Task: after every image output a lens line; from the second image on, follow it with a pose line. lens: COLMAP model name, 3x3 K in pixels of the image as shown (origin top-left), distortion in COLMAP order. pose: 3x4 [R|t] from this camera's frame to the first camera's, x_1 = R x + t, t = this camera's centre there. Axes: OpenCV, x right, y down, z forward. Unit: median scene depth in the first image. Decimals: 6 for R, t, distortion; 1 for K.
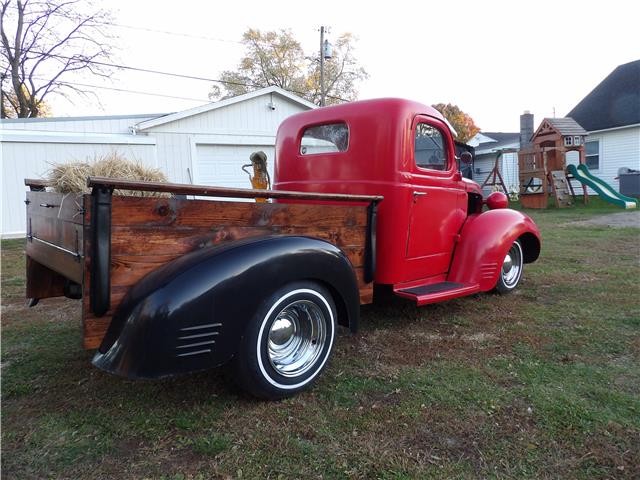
lens RADIAL K [[450.6, 0, 307.3], [0, 450.6, 239.8], [0, 0, 1]] dist [0.062270, -0.001300]
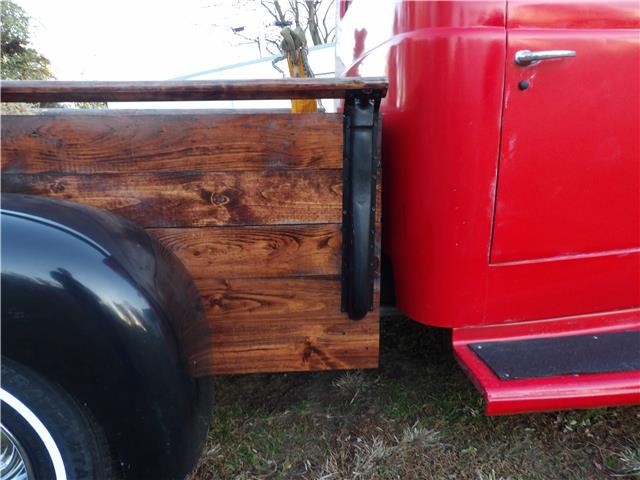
lens RADIAL K [[454.5, 0, 322.8], [0, 454.5, 238.0], [0, 0, 1]] dist [0.007393, -0.001805]
pose [[0.812154, 0.082484, -0.577583, 0.397674], [-0.000299, 0.990015, 0.140963, -0.031400], [0.583443, -0.114311, 0.804069, 0.830895]]
